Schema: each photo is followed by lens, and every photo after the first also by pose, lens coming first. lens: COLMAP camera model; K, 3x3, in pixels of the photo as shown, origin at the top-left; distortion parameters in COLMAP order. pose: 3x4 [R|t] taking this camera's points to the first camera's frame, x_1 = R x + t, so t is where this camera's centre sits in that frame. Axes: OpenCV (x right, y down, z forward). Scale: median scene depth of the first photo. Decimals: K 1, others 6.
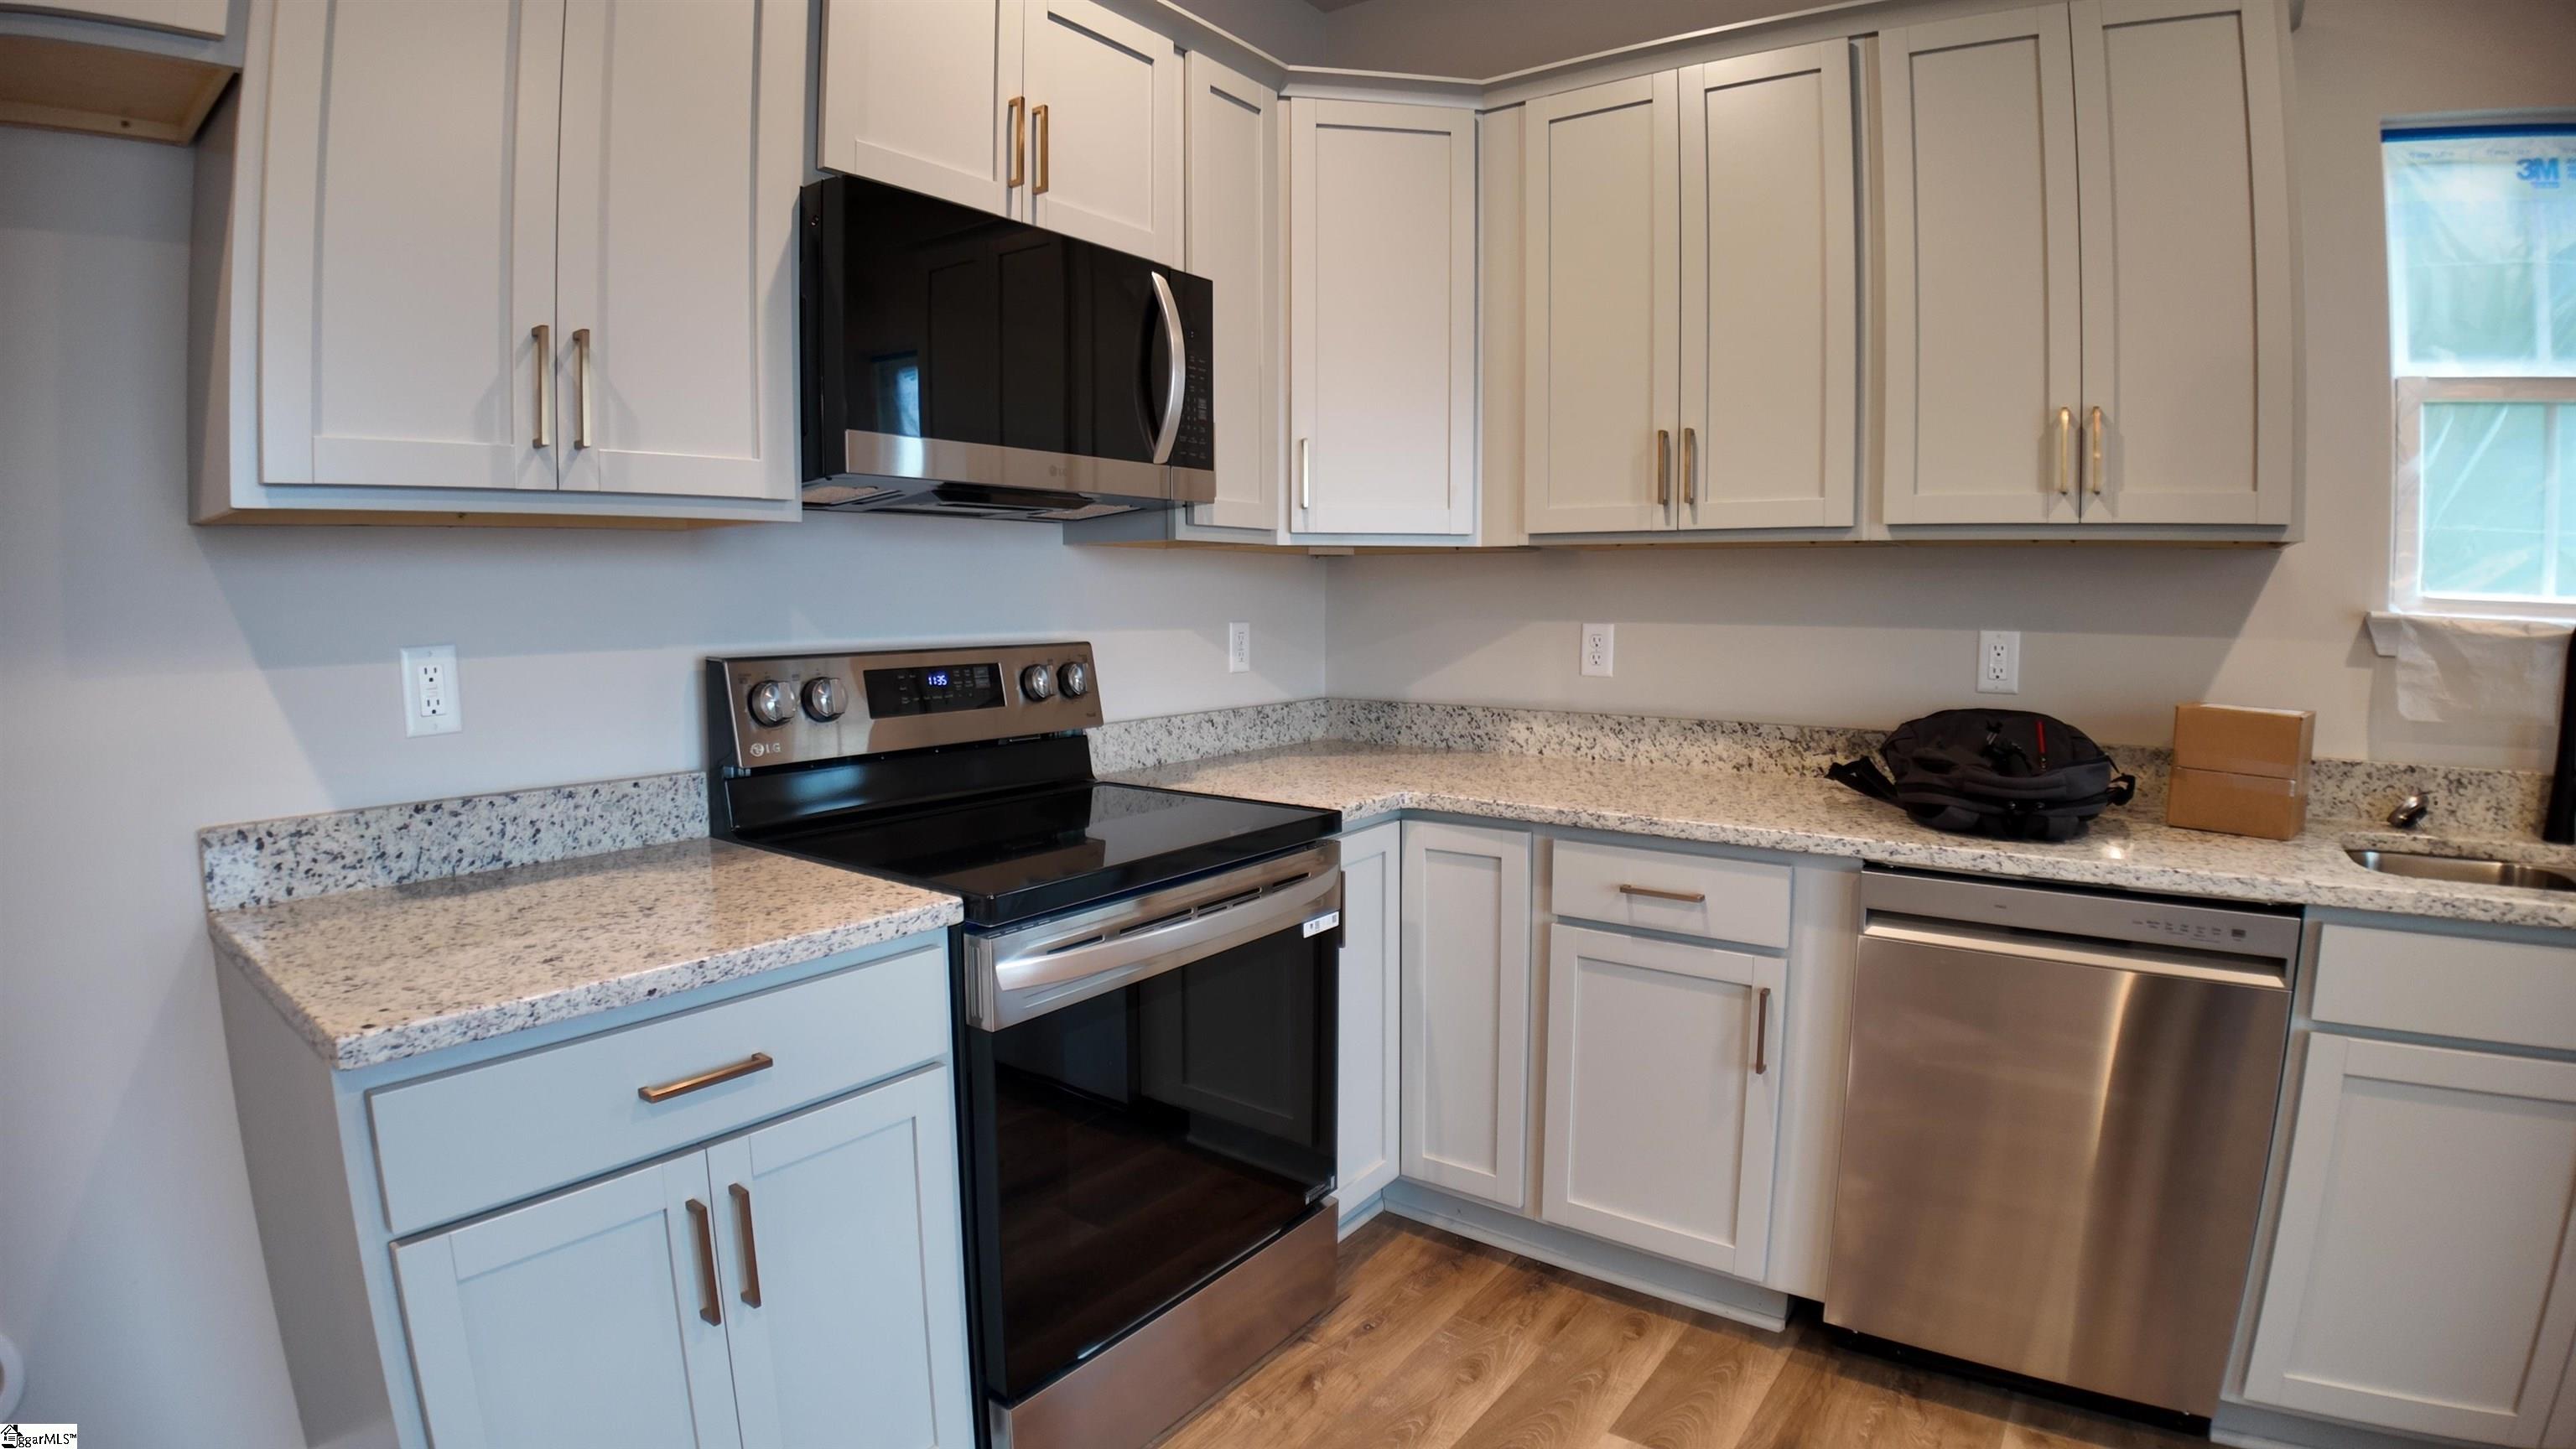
lens RADIAL K [[1242.6, 0, 1288.0], [0, 1242.6, 724.5], [0, 0, 1]] dist [-0.120214, 0.000341]
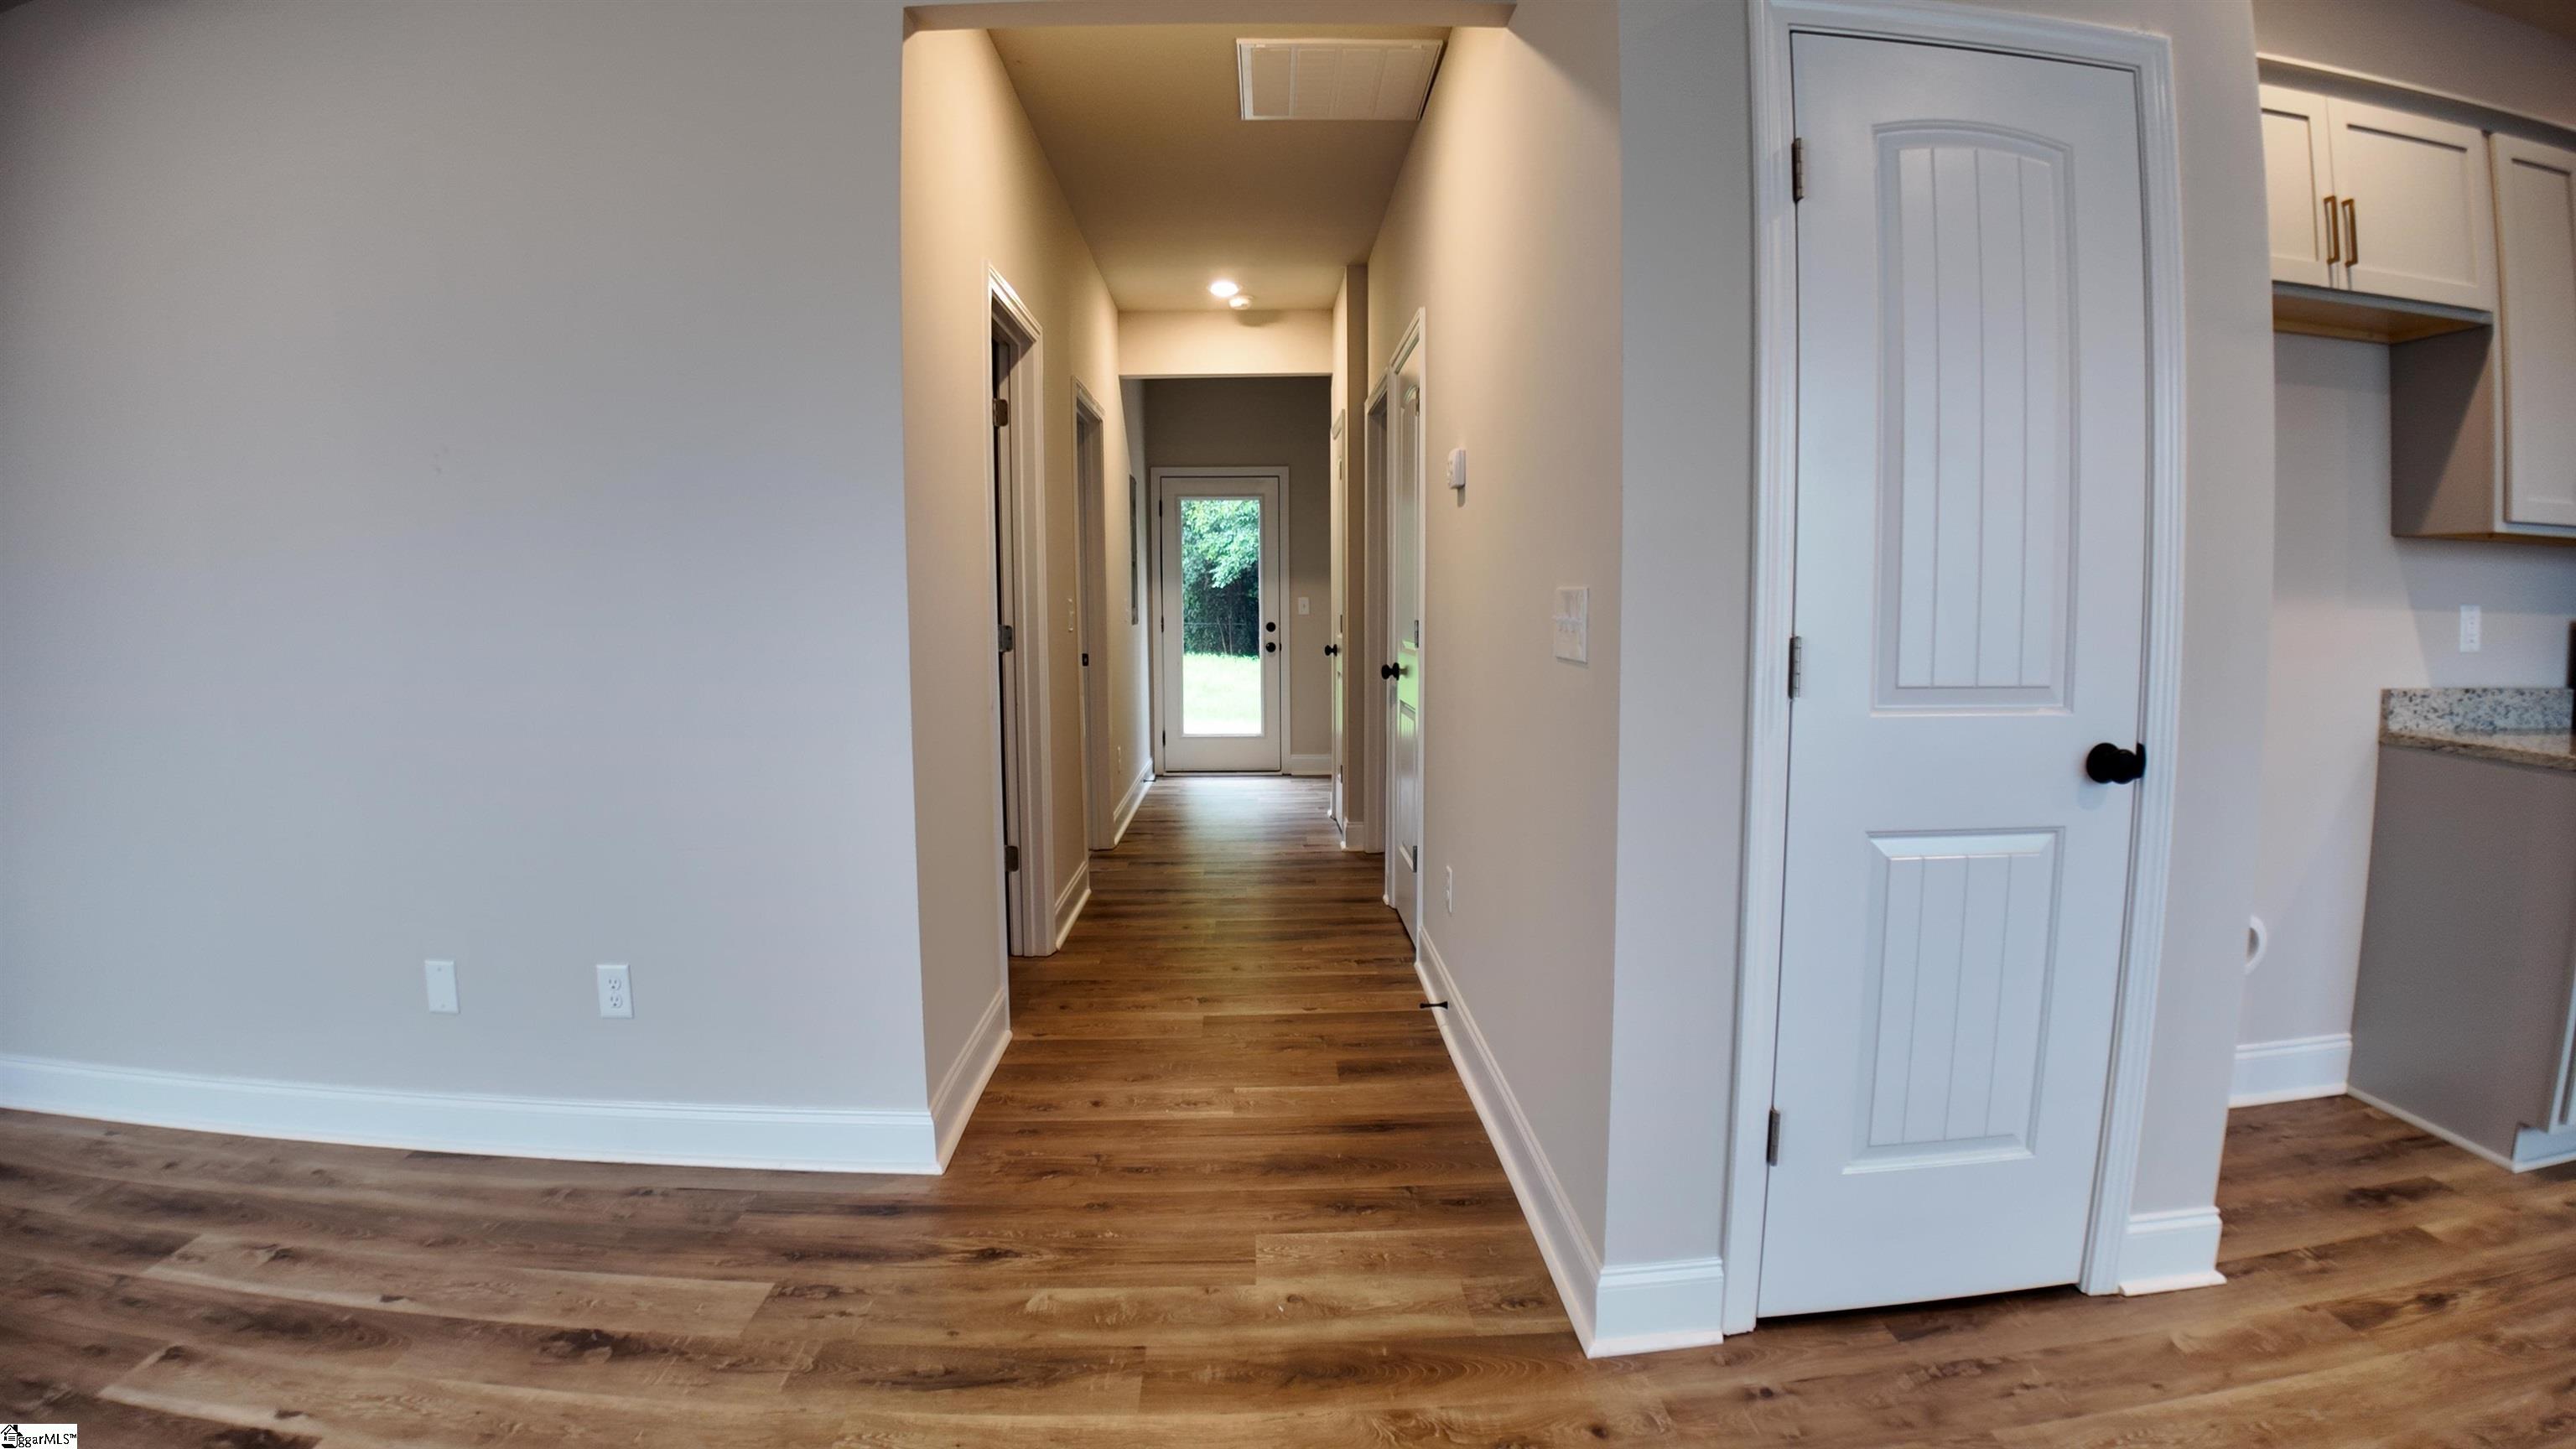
lens RADIAL K [[1257.0, 0, 1288.0], [0, 1257.0, 724.5], [0, 0, 1]] dist [-0.150513, 0.020012]
pose [[0.626105, 0.071190, -0.776482, -0.439751], [-0.074487, 0.996730, 0.031321, 0.155817], [0.776173, 0.038228, 0.629360, -1.131099]]
